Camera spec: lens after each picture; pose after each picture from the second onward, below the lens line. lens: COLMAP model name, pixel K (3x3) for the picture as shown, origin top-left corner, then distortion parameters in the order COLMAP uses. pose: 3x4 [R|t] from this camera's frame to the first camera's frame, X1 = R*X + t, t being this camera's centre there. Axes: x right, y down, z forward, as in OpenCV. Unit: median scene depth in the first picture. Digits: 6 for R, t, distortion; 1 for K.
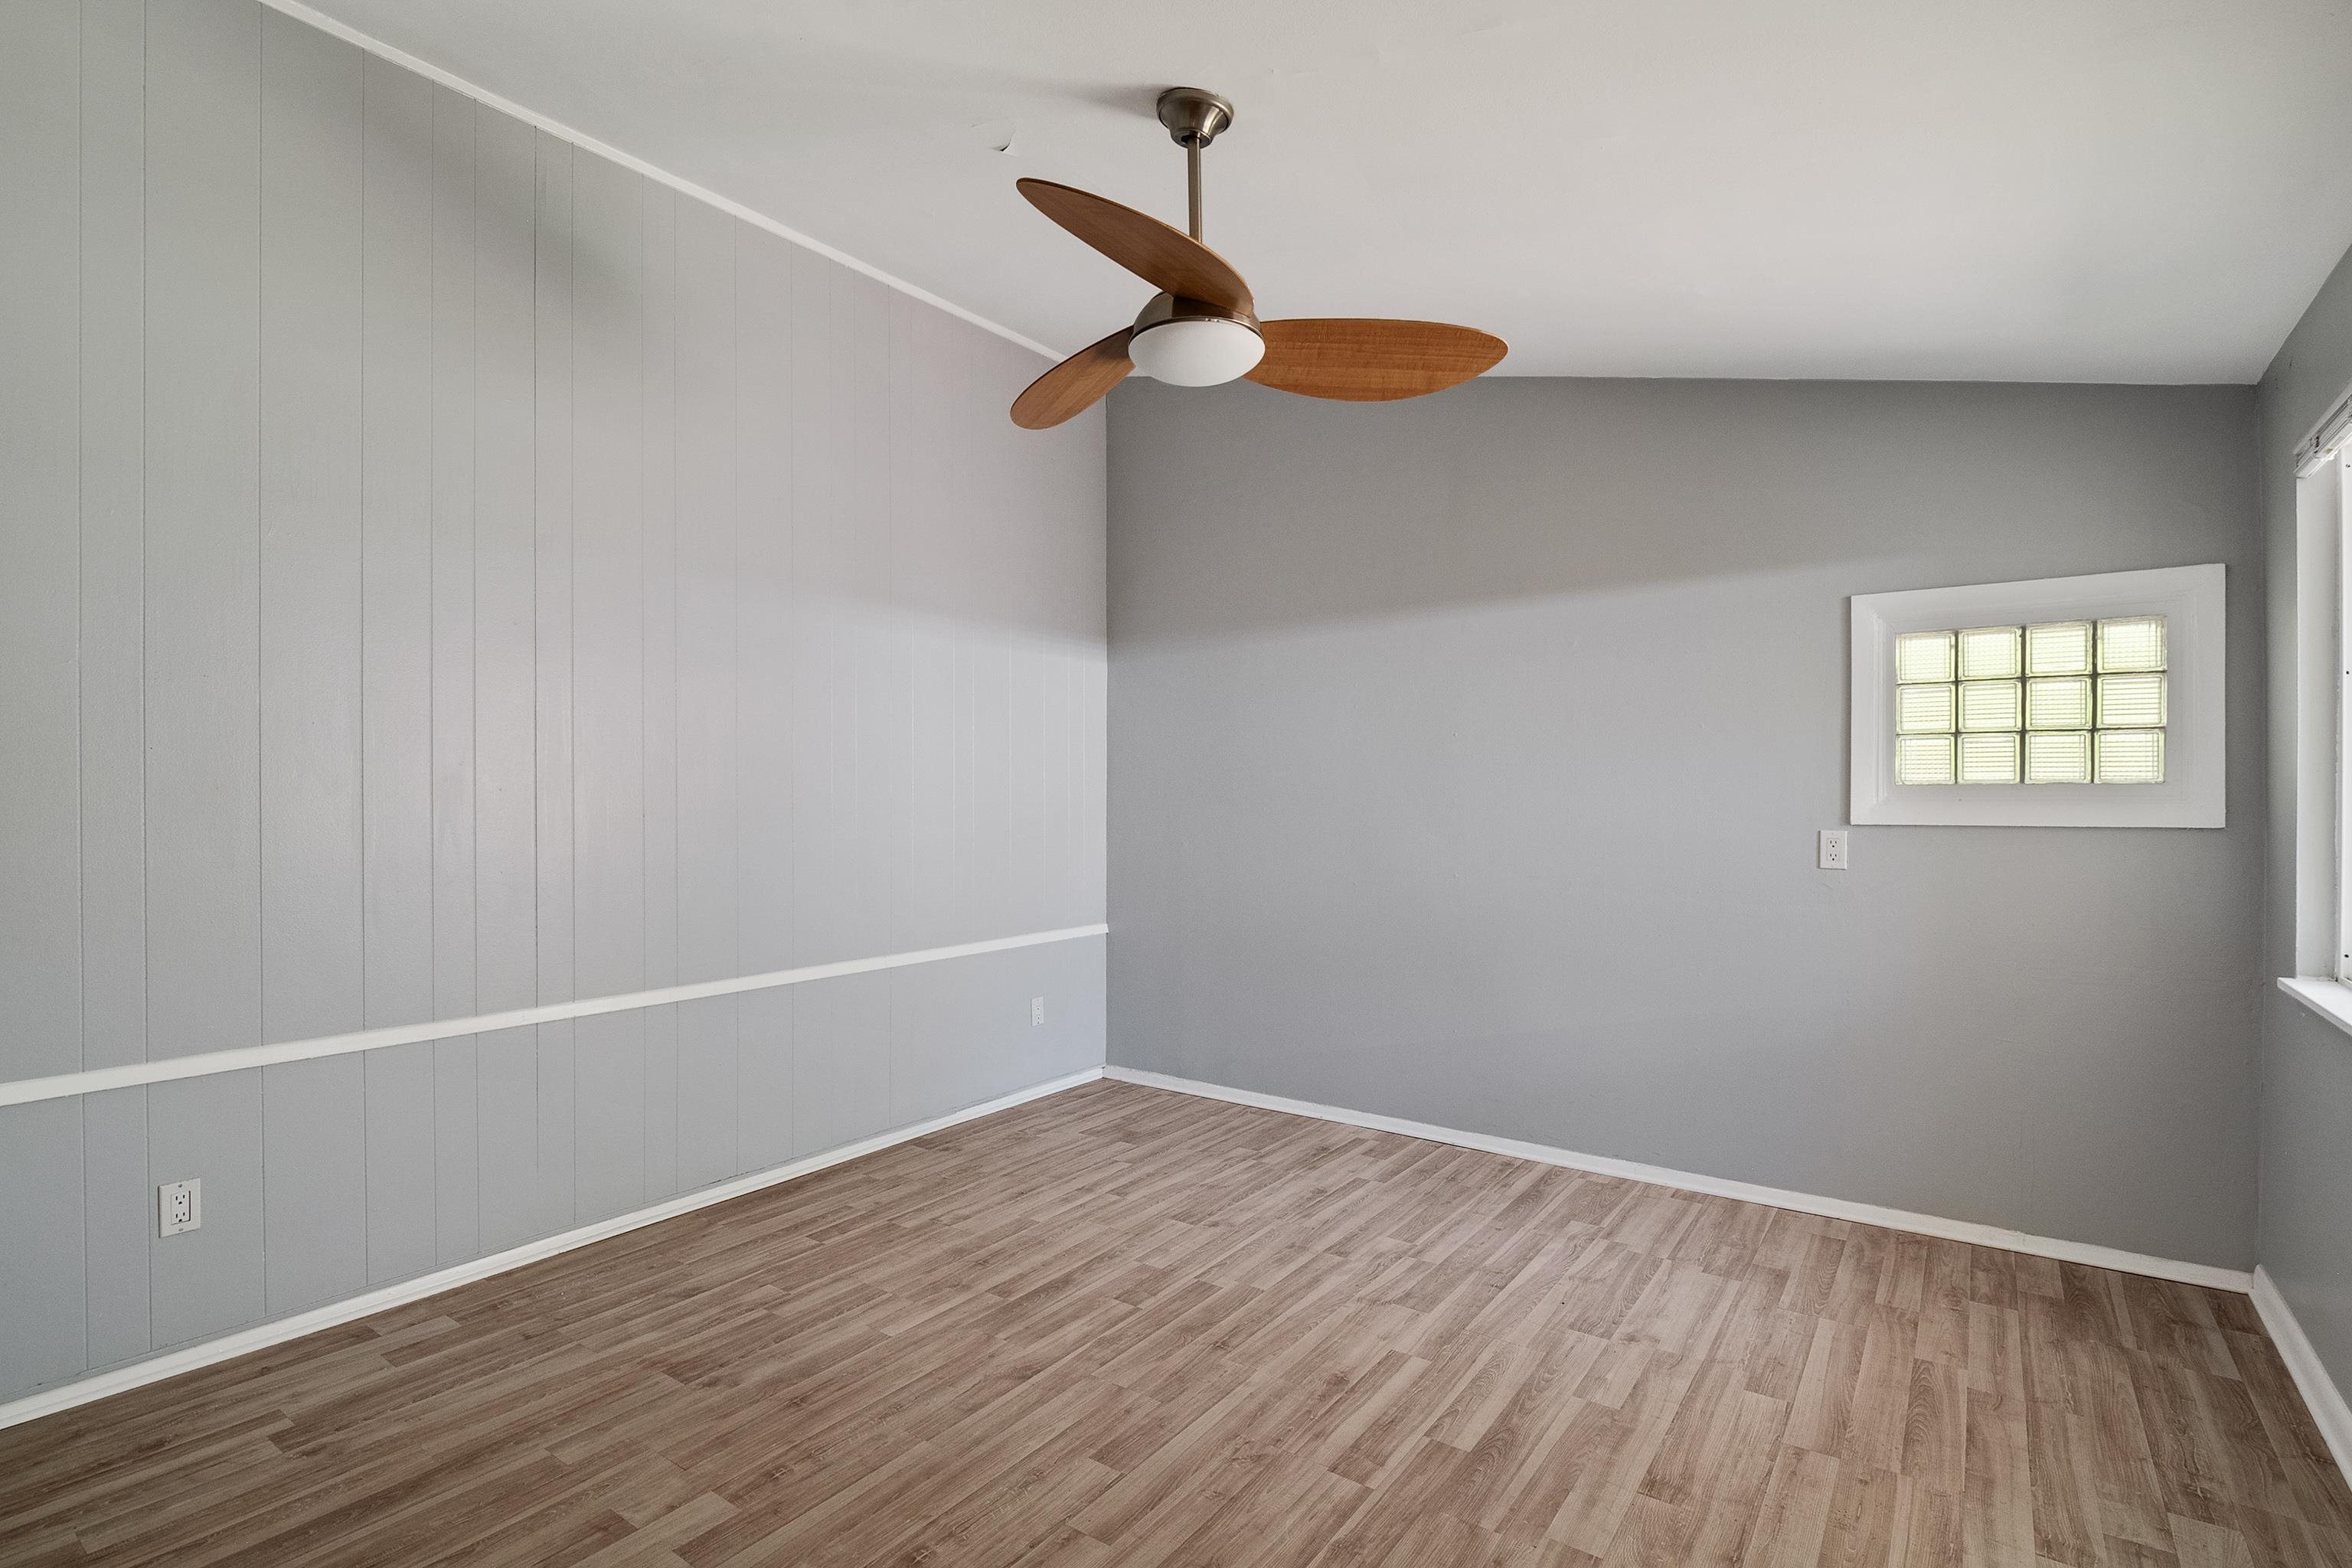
lens RADIAL K [[1130.2, 0, 1177.4], [0, 1130.2, 812.3], [0, 0, 1]] dist [-0.003931, -0.001144]
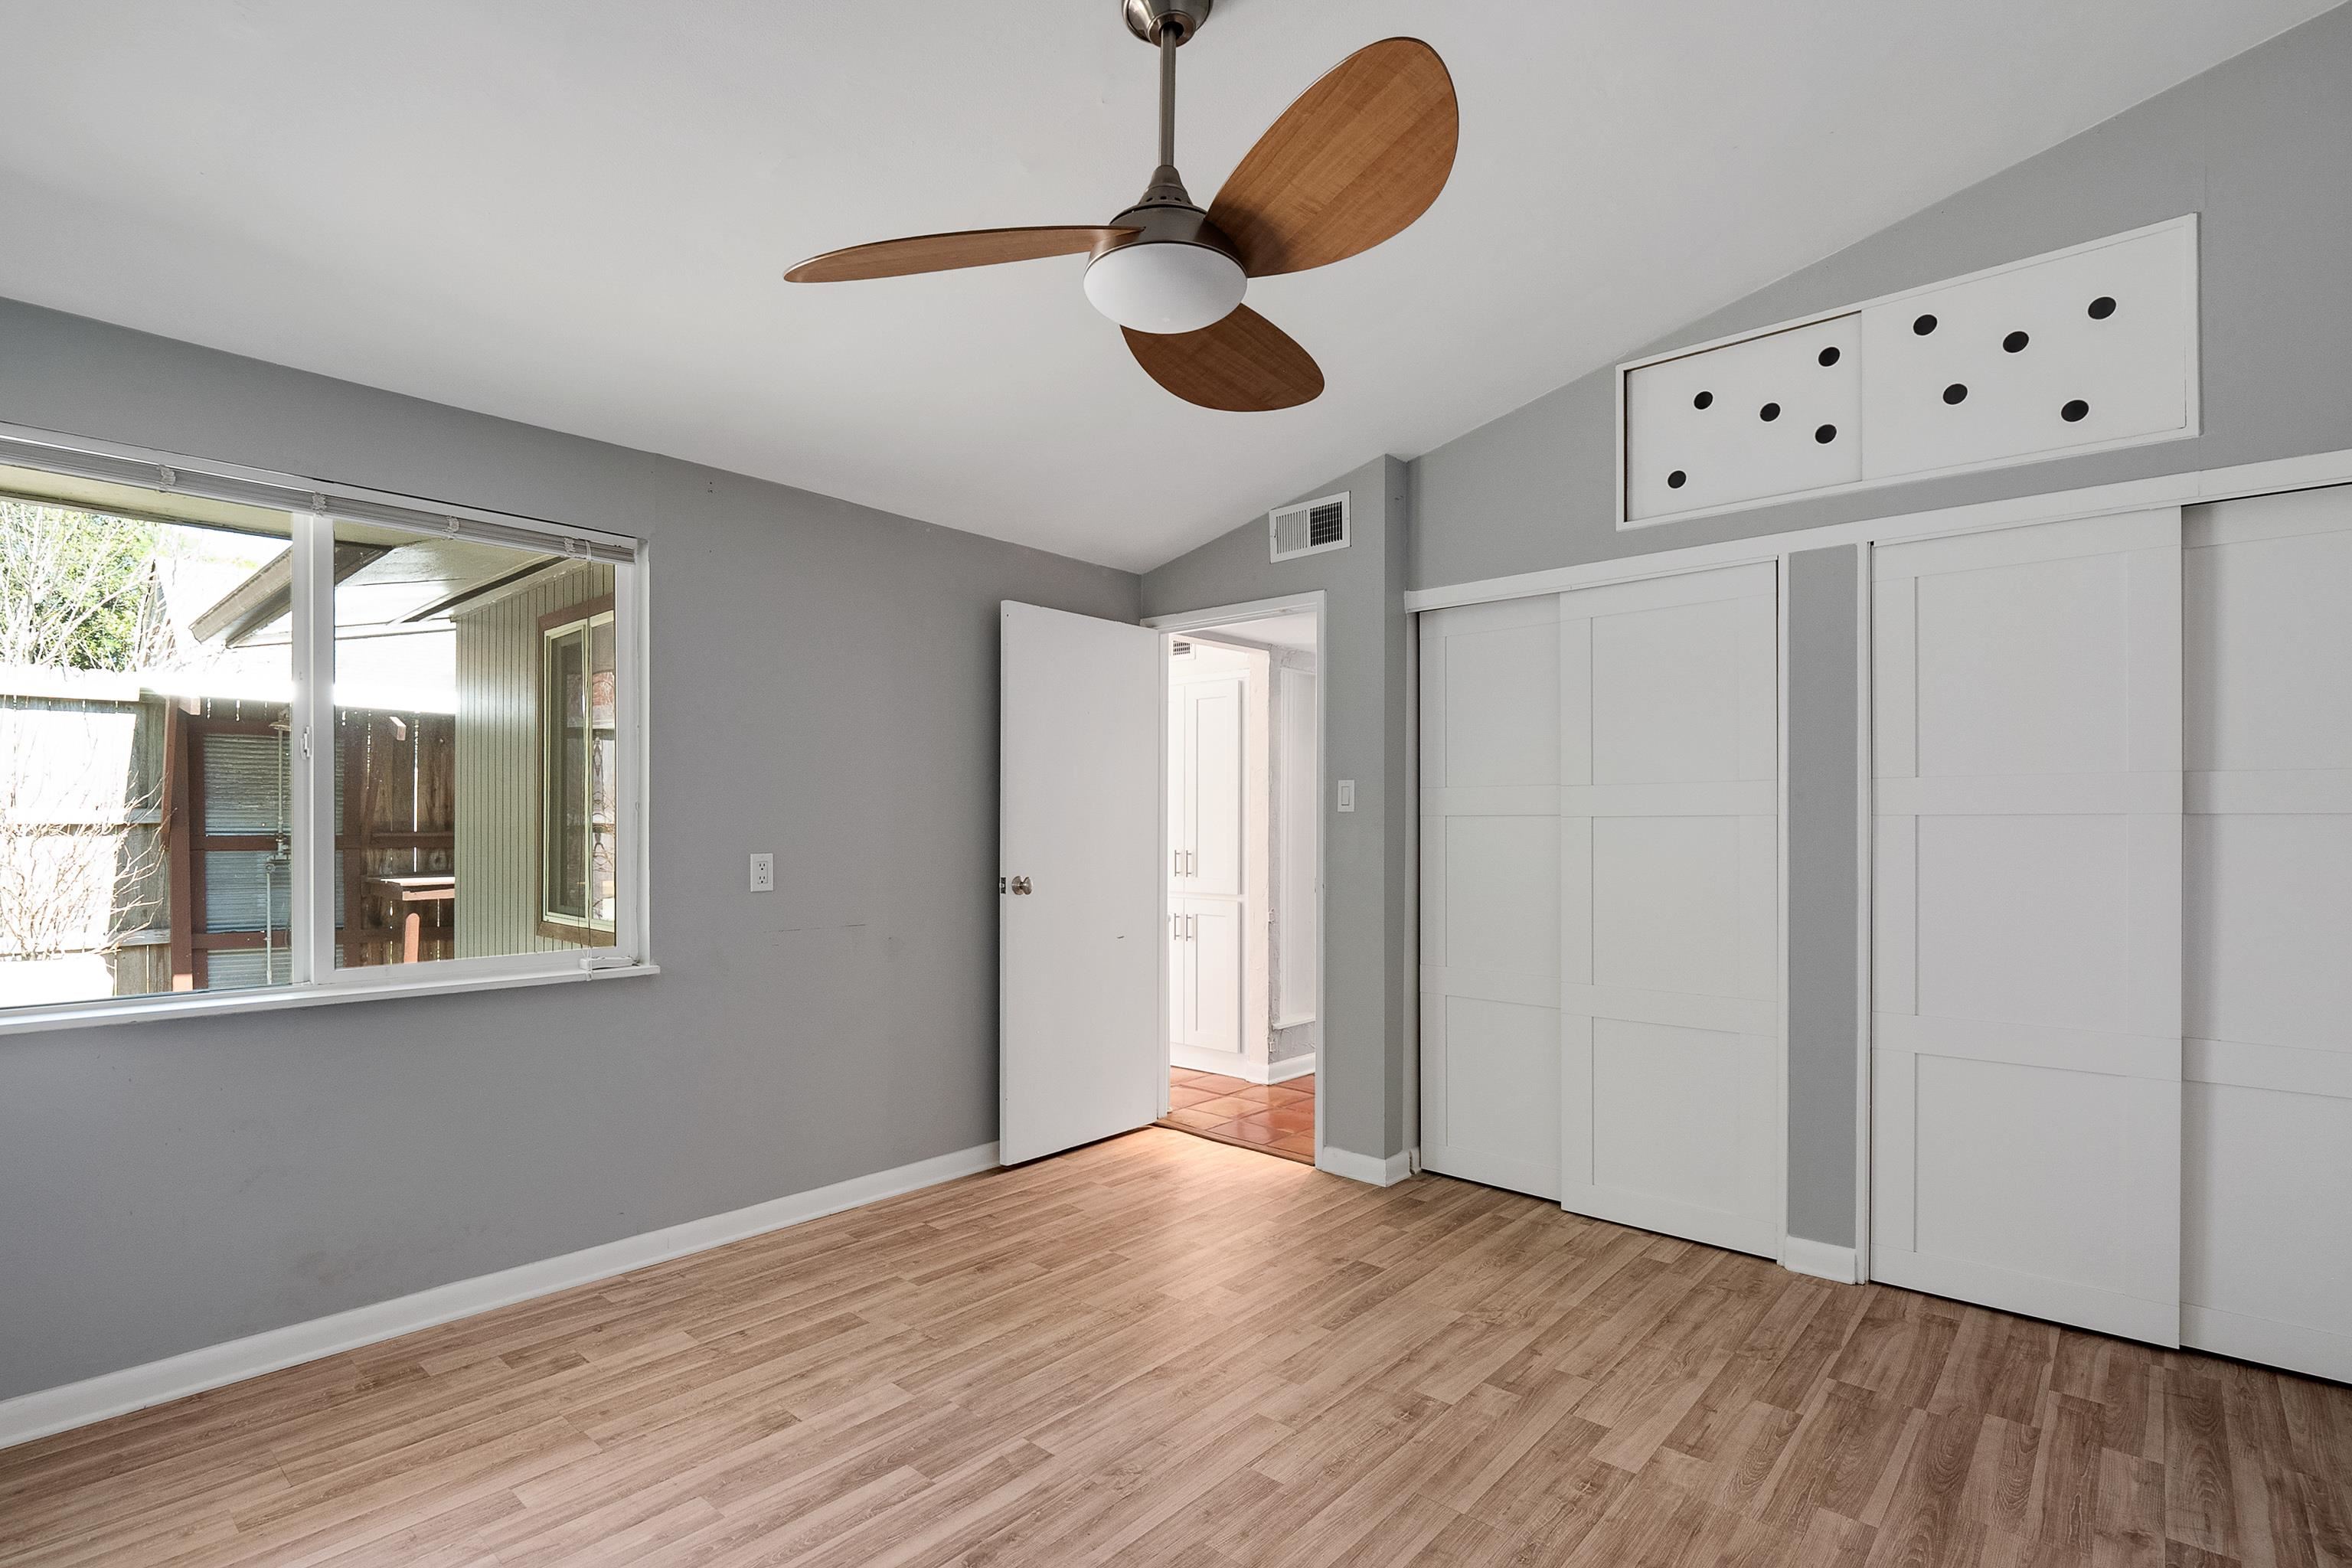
lens RADIAL K [[1130.2, 0, 1177.4], [0, 1130.2, 812.3], [0, 0, 1]] dist [-0.003931, -0.001144]
pose [[-0.995269, -0.001985, 0.097140, -0.080451], [-0.001724, 0.999995, 0.002774, -0.022425], [-0.097145, 0.002594, -0.995267, 1.982423]]
